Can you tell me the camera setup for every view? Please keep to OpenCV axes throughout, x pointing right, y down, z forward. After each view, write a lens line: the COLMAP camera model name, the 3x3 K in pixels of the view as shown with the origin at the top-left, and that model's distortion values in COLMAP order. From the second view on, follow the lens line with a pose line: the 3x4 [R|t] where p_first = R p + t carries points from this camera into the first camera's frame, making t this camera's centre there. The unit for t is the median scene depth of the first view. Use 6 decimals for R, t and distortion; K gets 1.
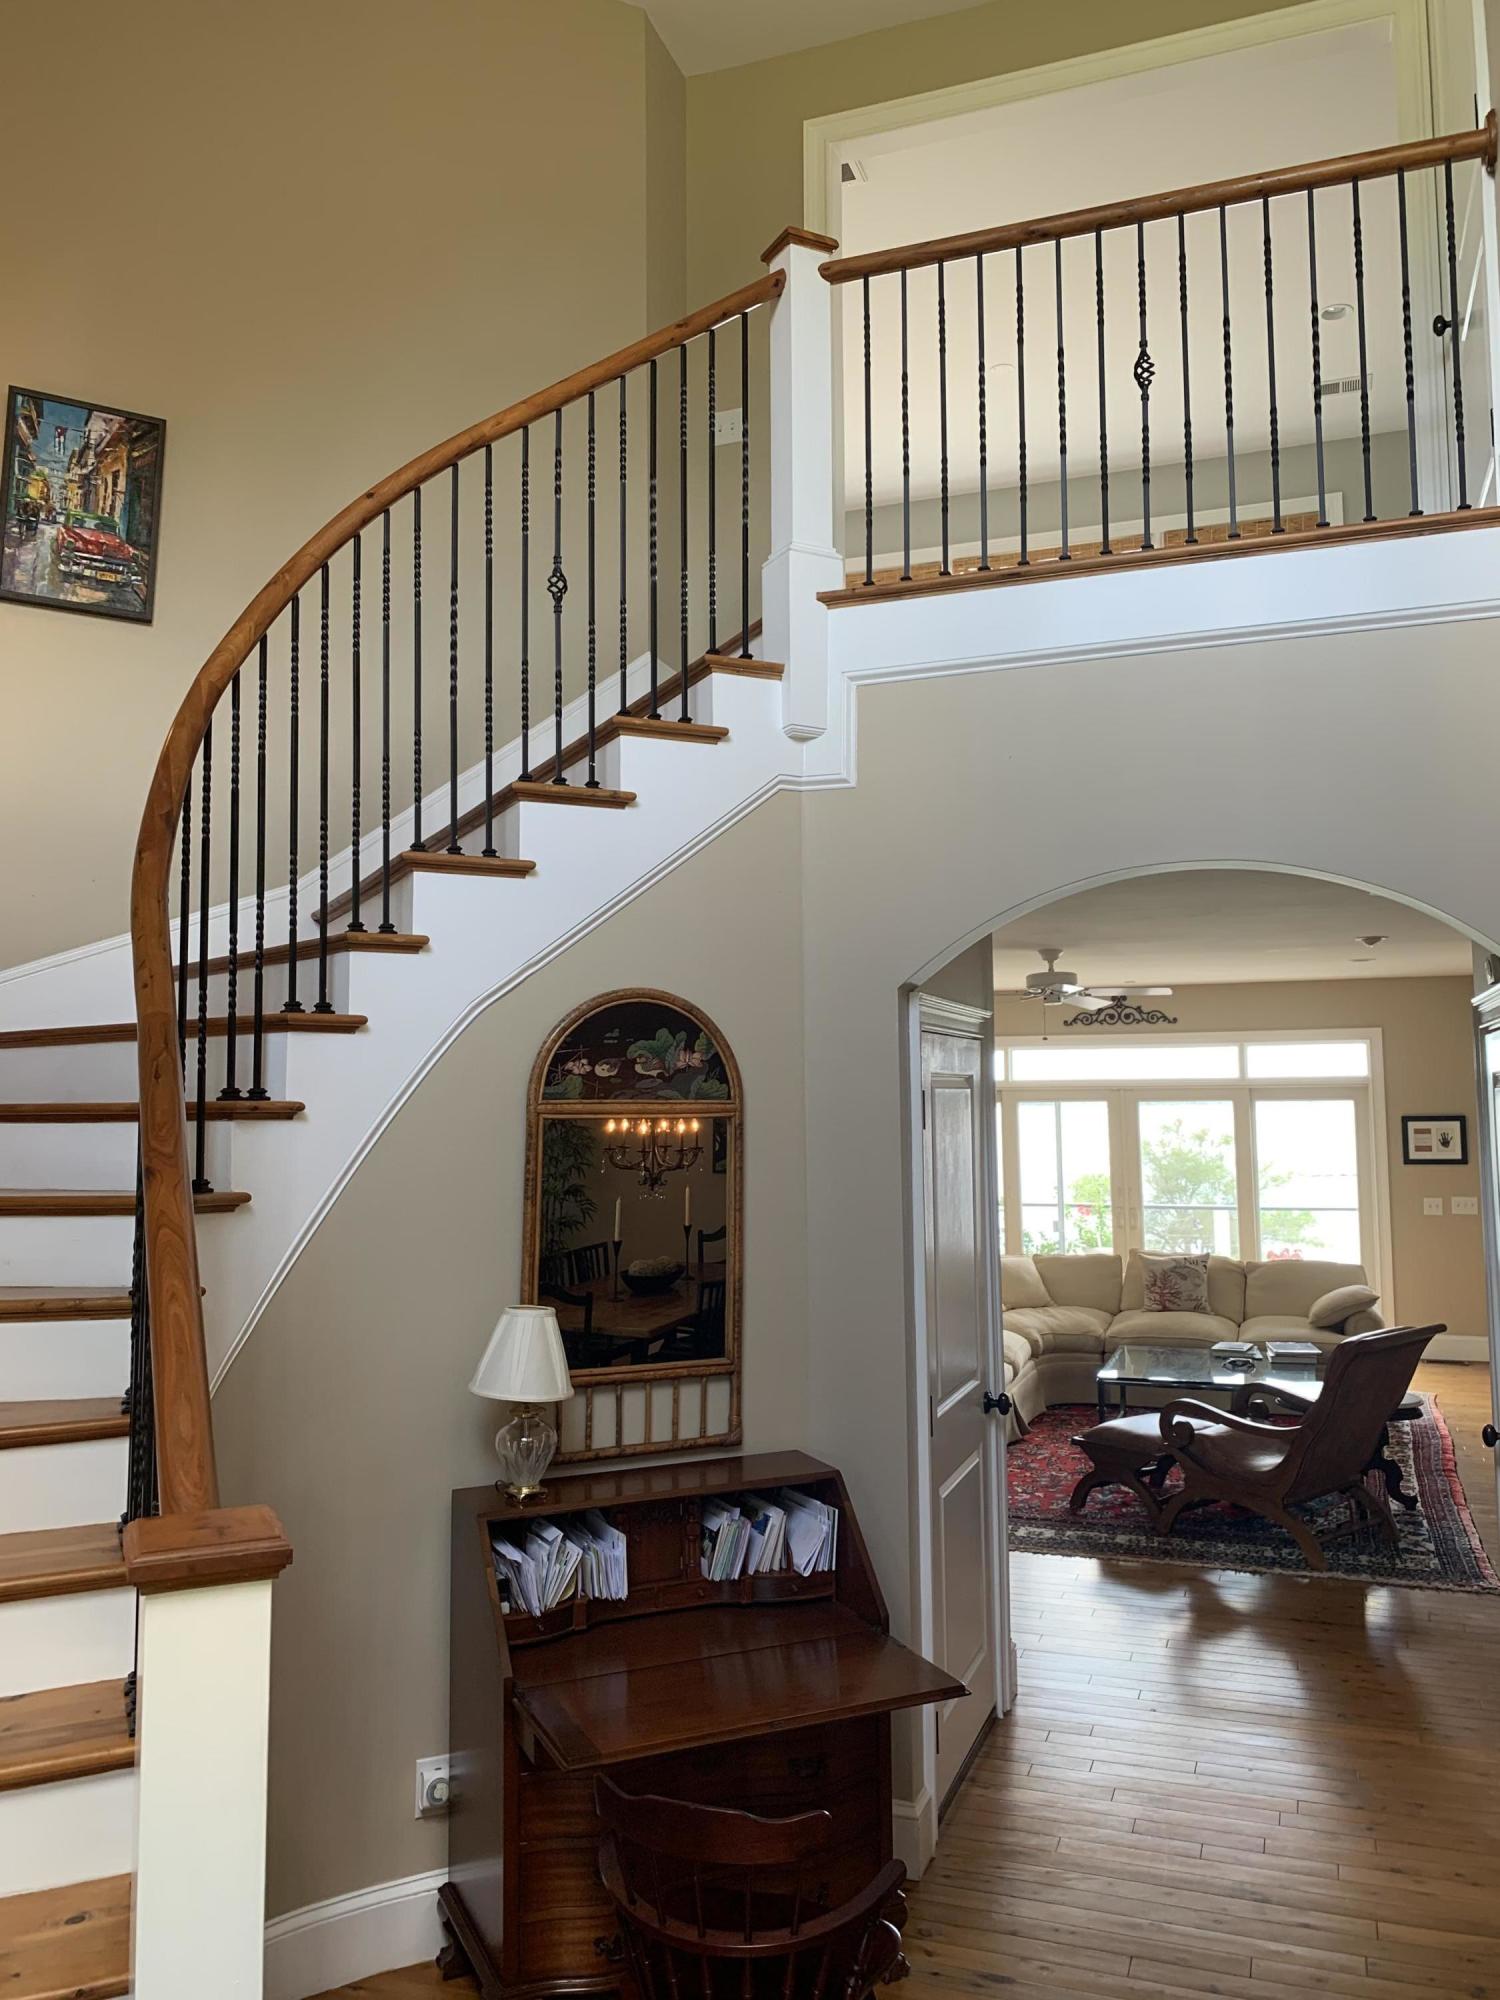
lens RADIAL K [[1545.2, 0, 746.1], [0, 1545.2, 983.2], [0, 0, 1]] dist [0.055466, -0.044415]
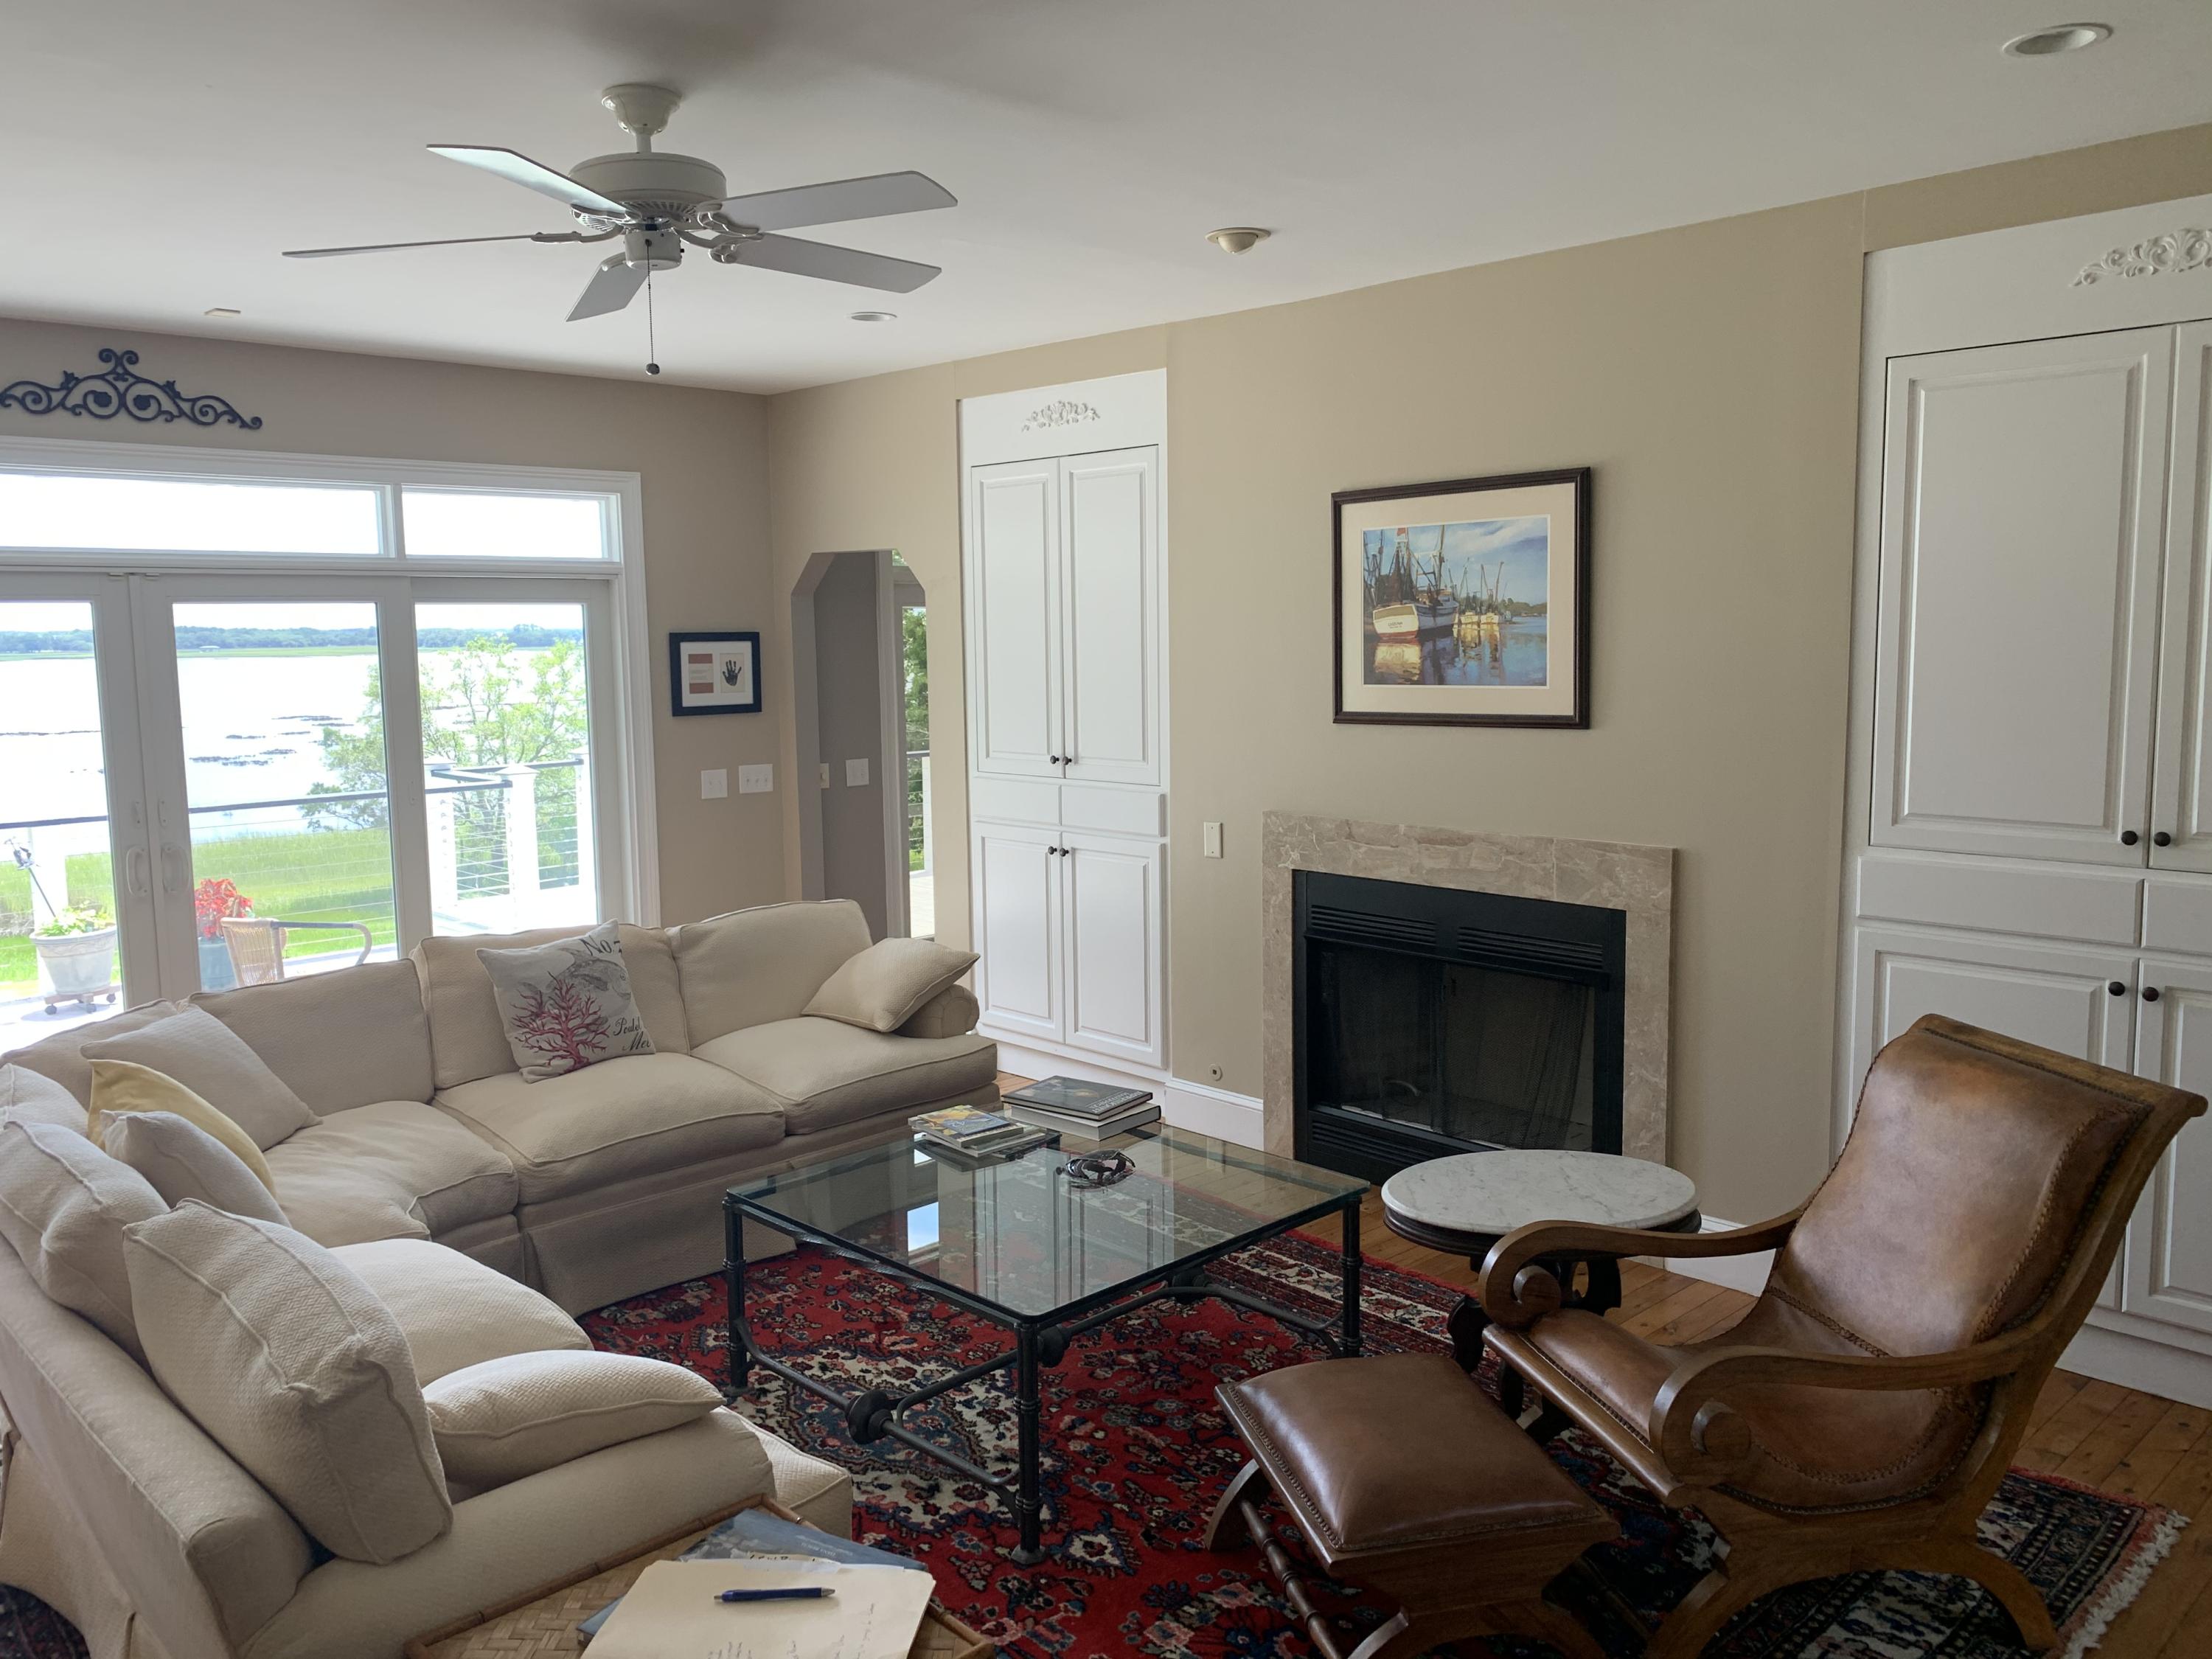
lens RADIAL K [[1709.0, 0, 1115.3], [0, 1709.0, 821.2], [0, 0, 1]] dist [0.055466, -0.044415]
pose [[0.428157, -0.100335, 0.898117, -0.081665], [-0.050259, 0.989636, 0.134519, 0.061394], [-0.902306, -0.102734, 0.418677, 0.588889]]
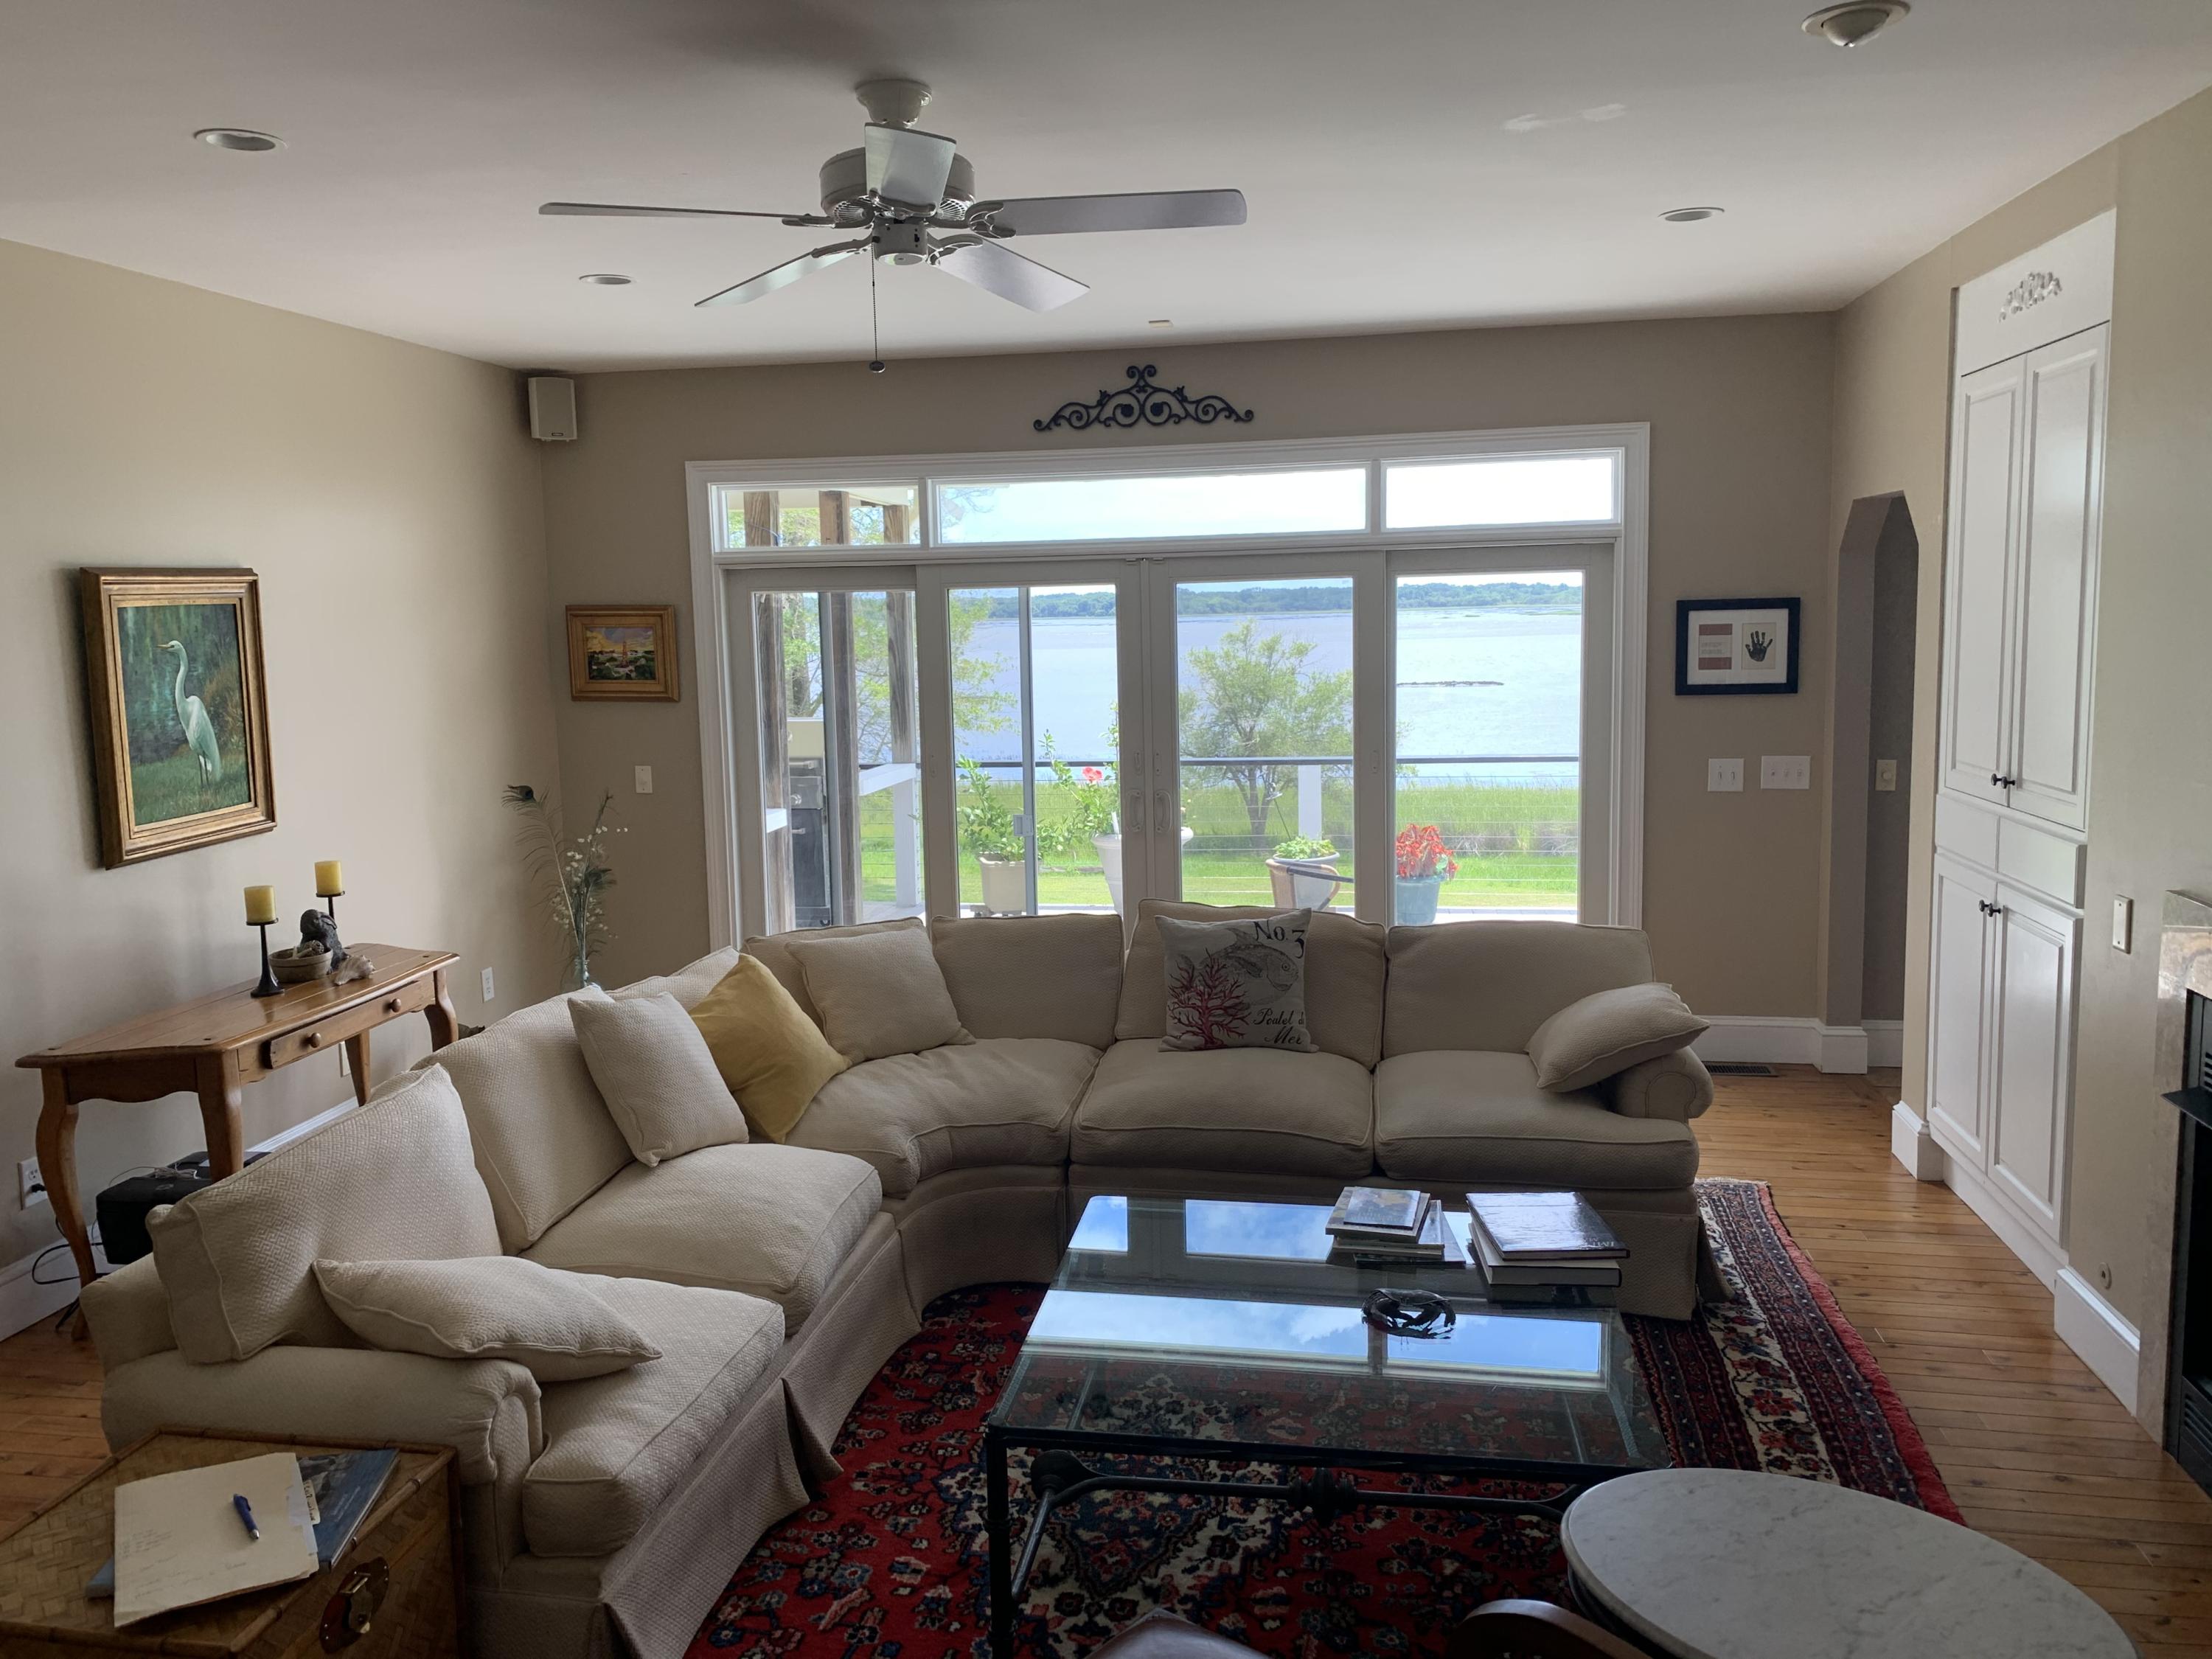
lens RADIAL K [[1709.0, 0, 1093.5], [0, 1709.0, 815.0], [0, 0, 1]] dist [0.055466, -0.044415]
pose [[0.985004, -0.034420, 0.169063, 0.138831], [0.002410, 0.982547, 0.185997, 0.049835], [-0.172515, -0.182801, 0.967896, 0.485287]]
